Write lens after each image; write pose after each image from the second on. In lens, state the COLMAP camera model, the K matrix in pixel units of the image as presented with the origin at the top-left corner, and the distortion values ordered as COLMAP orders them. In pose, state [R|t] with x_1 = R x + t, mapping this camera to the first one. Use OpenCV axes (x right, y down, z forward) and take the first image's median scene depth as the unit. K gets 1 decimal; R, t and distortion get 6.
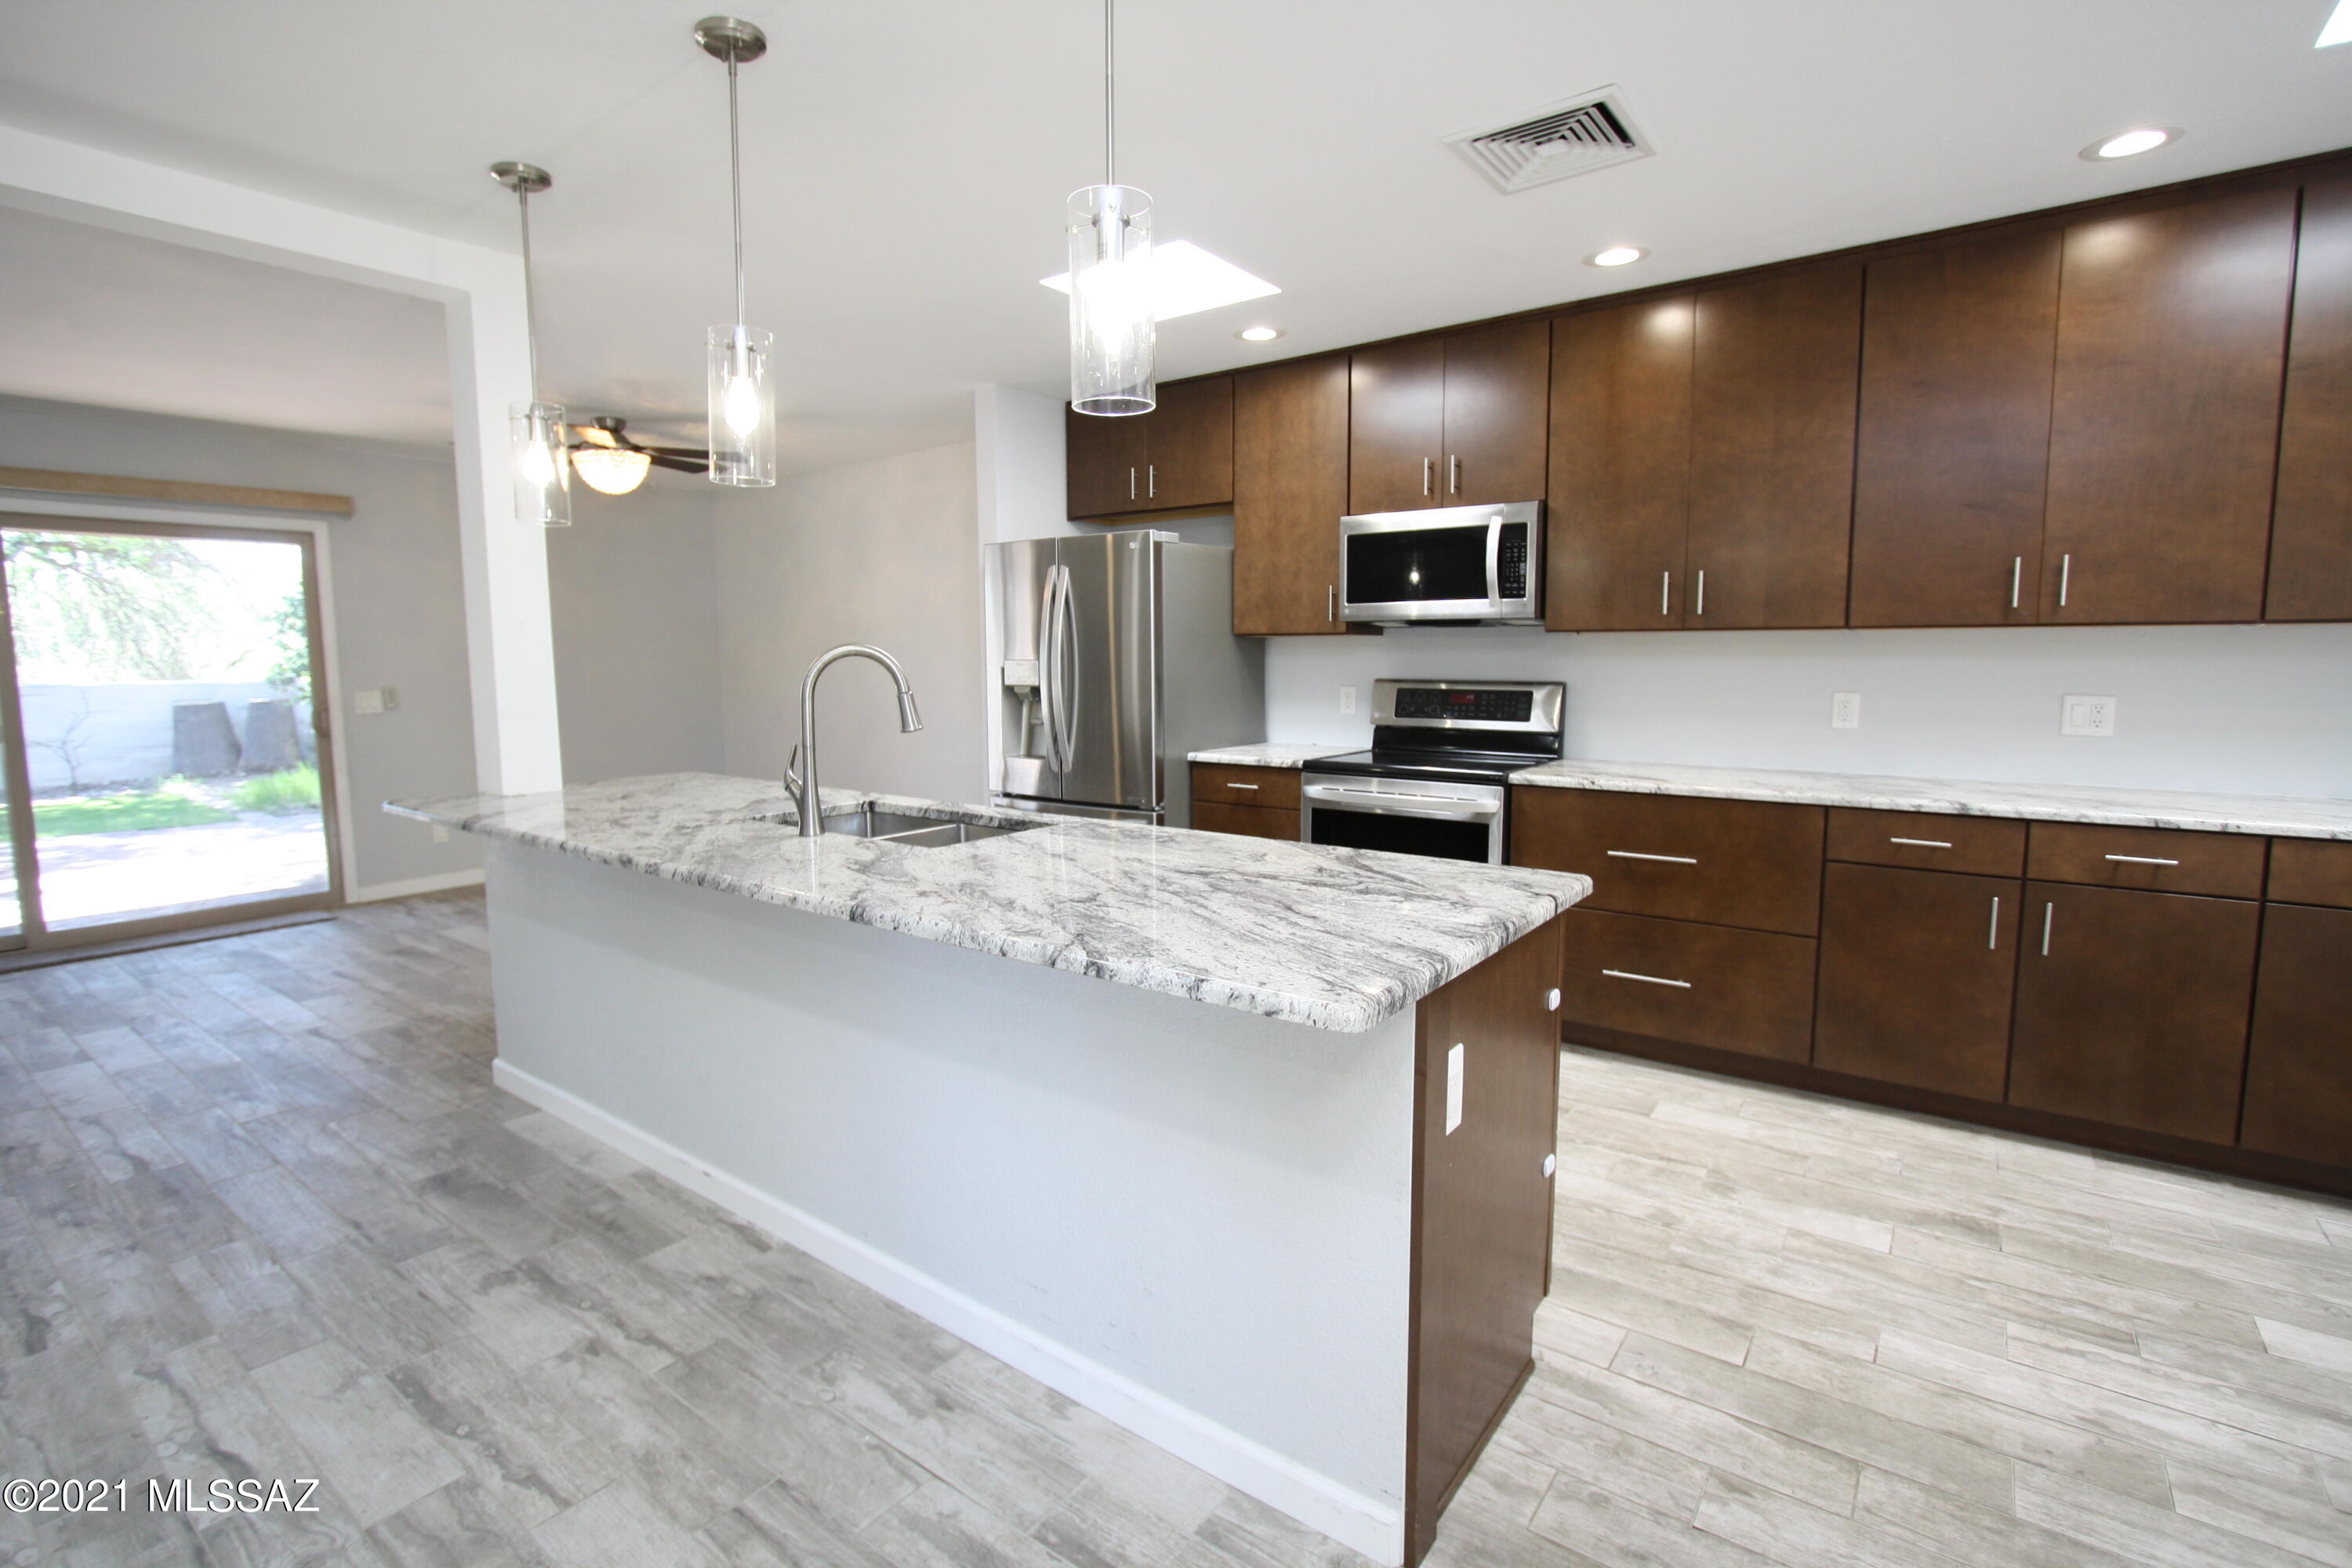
lens RADIAL K [[1094.4, 0, 1172.5], [0, 1094.4, 766.0], [0, 0, 1]] dist [-0.021295, 0.003841]
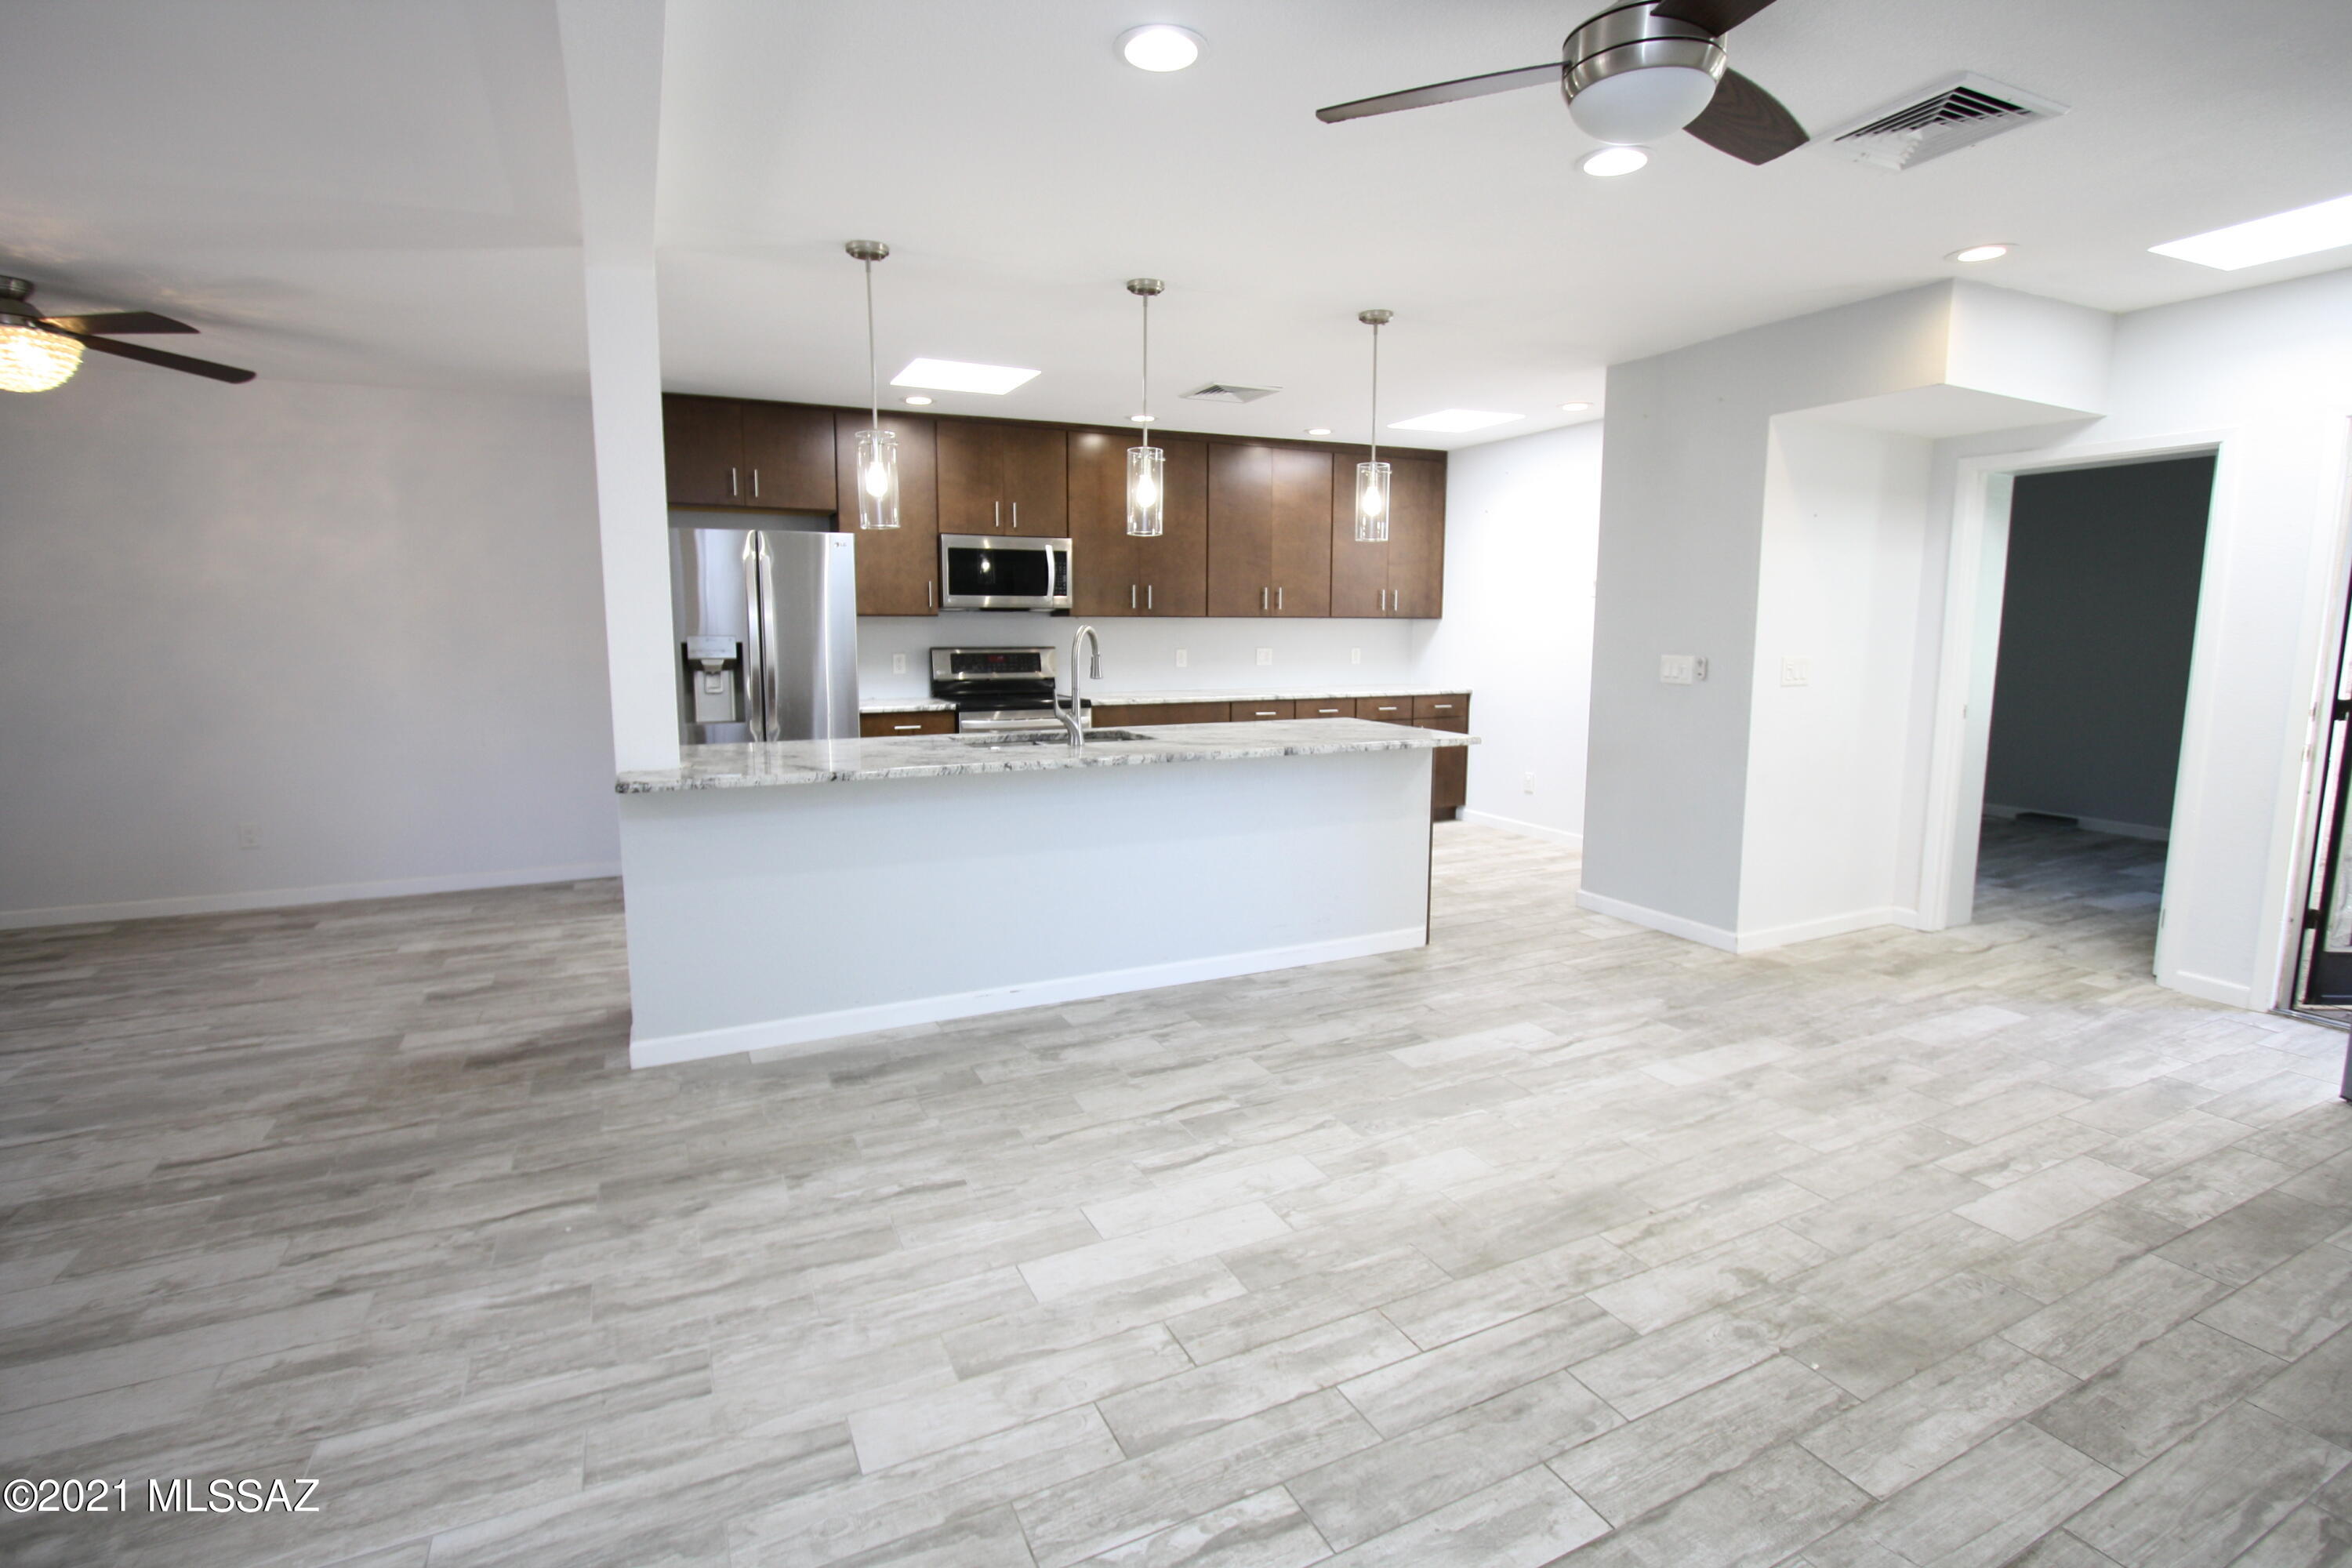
lens RADIAL K [[1096.3, 0, 1180.3], [0, 1096.3, 765.2], [0, 0, 1]] dist [-0.018567, 0.001582]
pose [[0.452794, -0.107613, 0.885097, -1.510367], [0.085867, 0.993339, 0.076845, -0.016226], [-0.887471, 0.041206, 0.459018, 0.116333]]
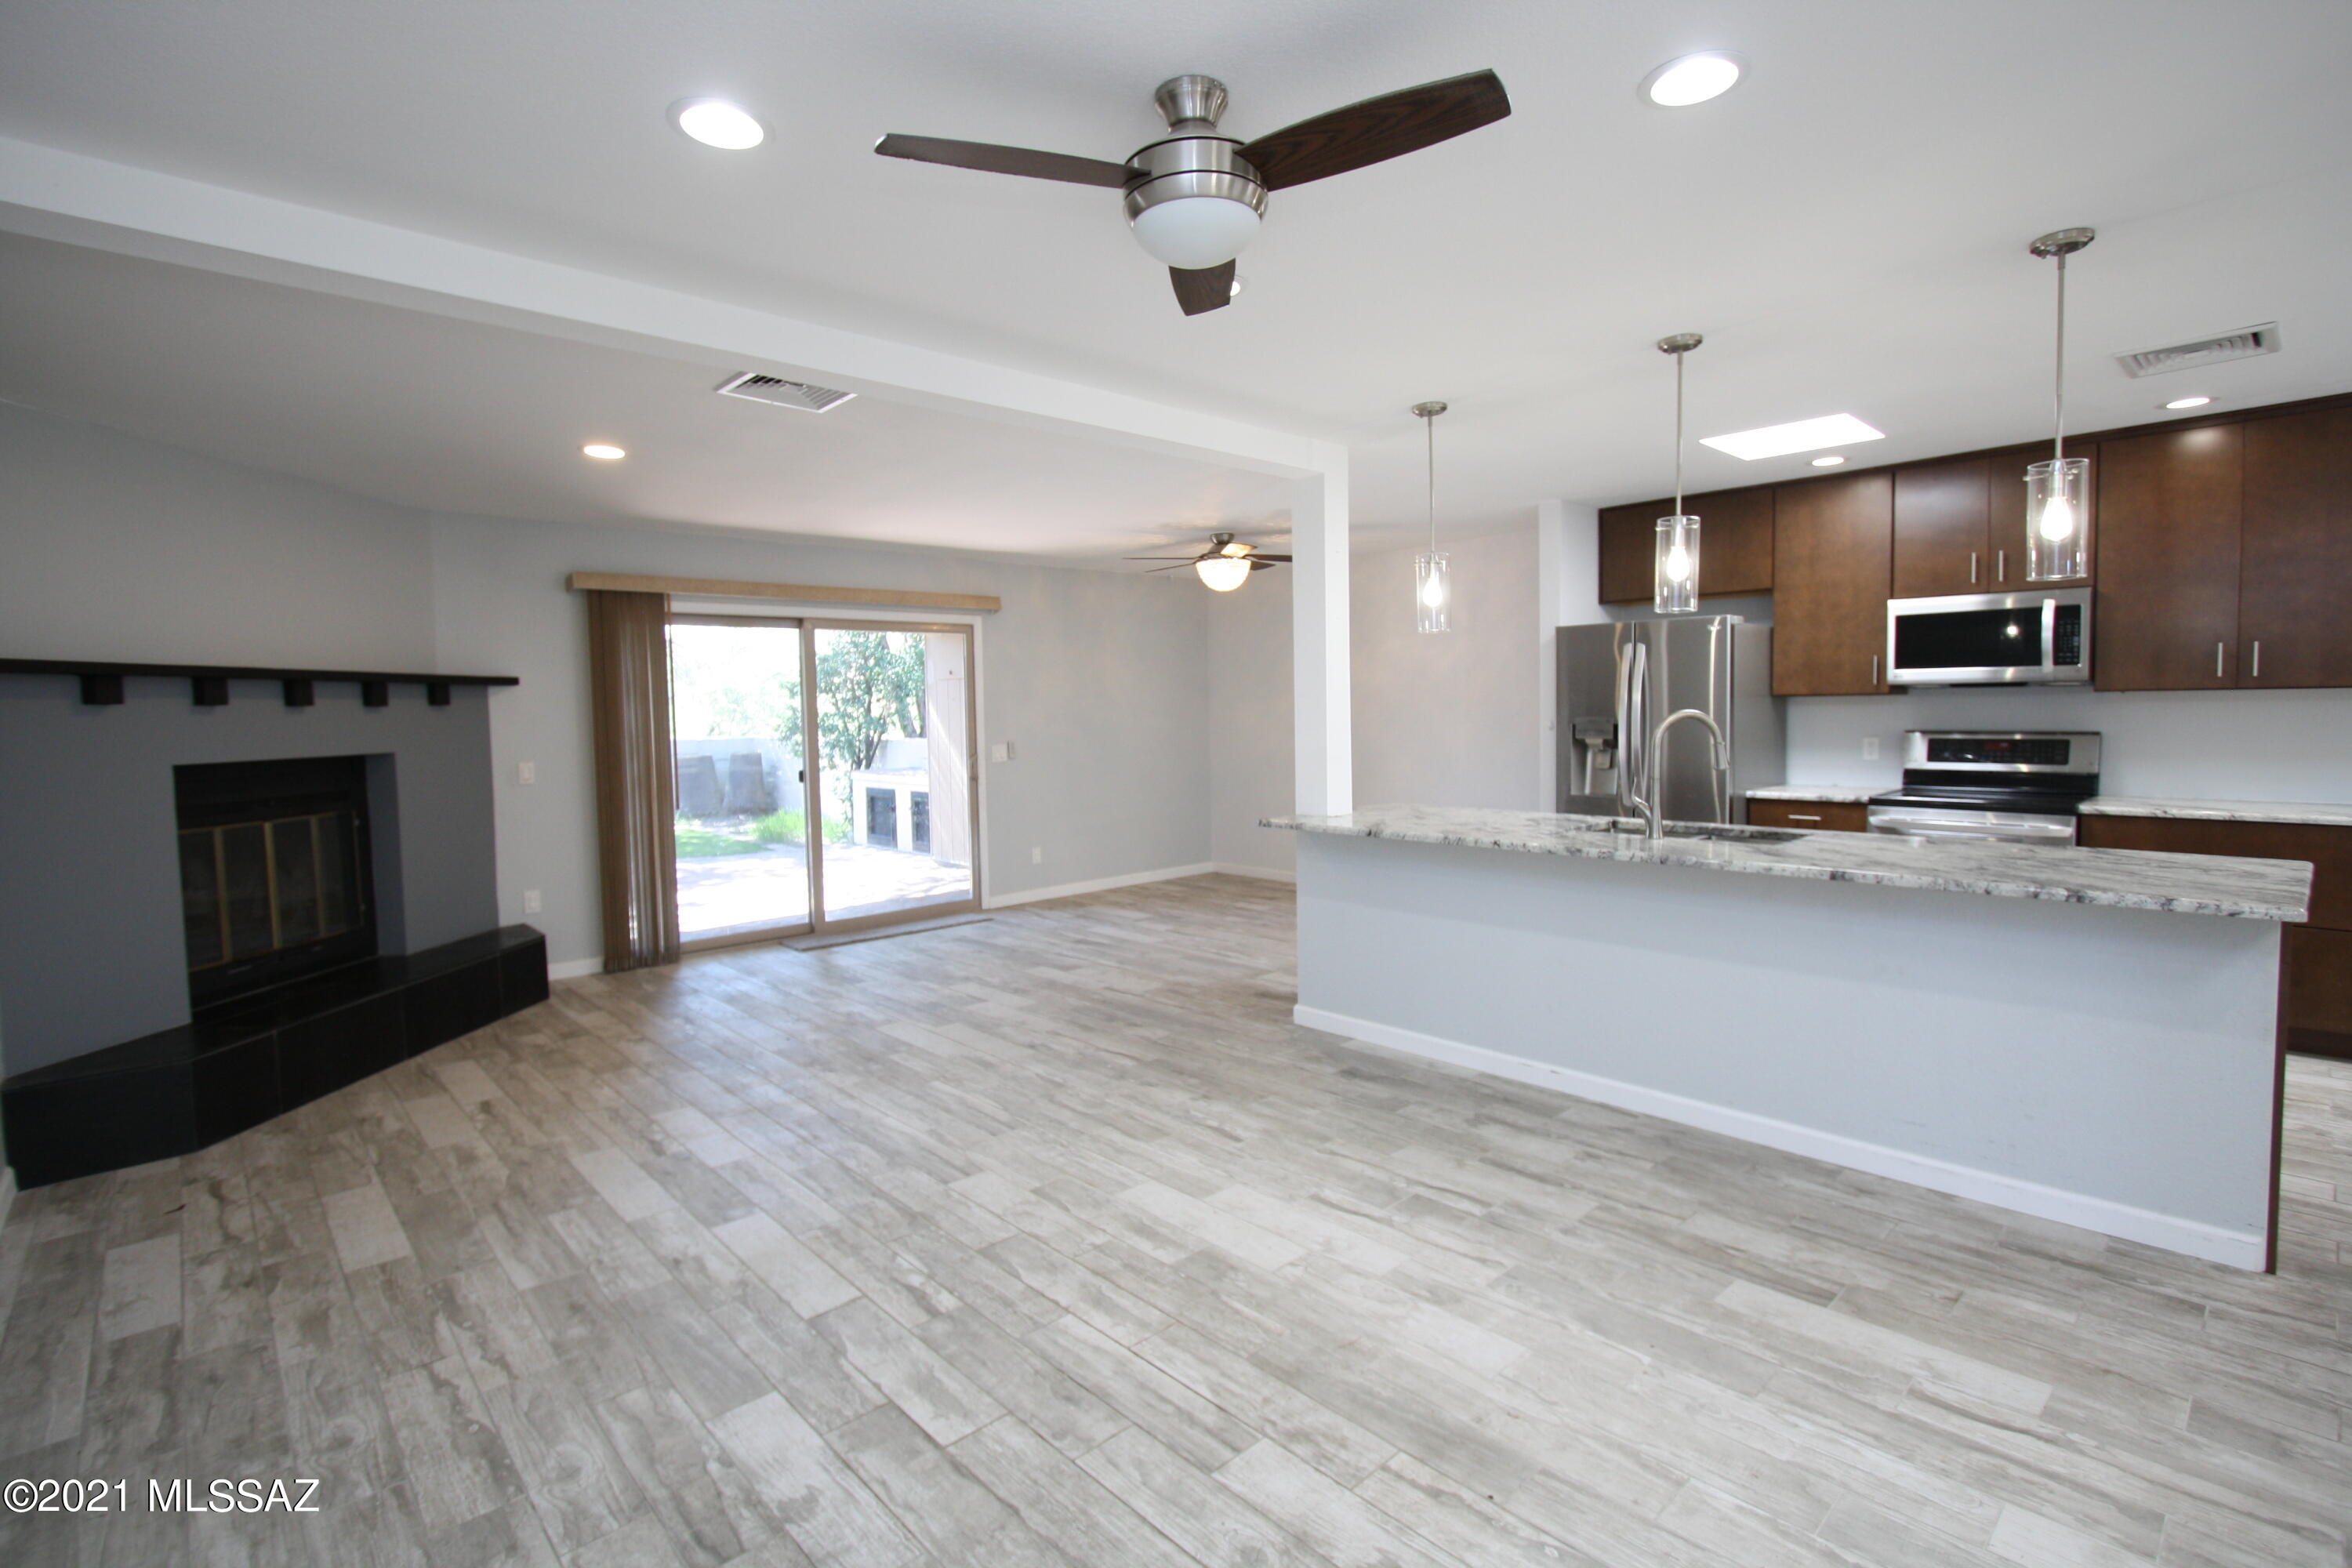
lens RADIAL K [[1095.6, 0, 1175.7], [0, 1095.6, 770.2], [0, 0, 1]] dist [-0.023913, 0.005012]
pose [[0.983646, -0.001117, -0.180107, -0.632798], [-0.006840, 0.999028, -0.043552, 0.035253], [0.179981, 0.044072, 0.982682, -0.524579]]
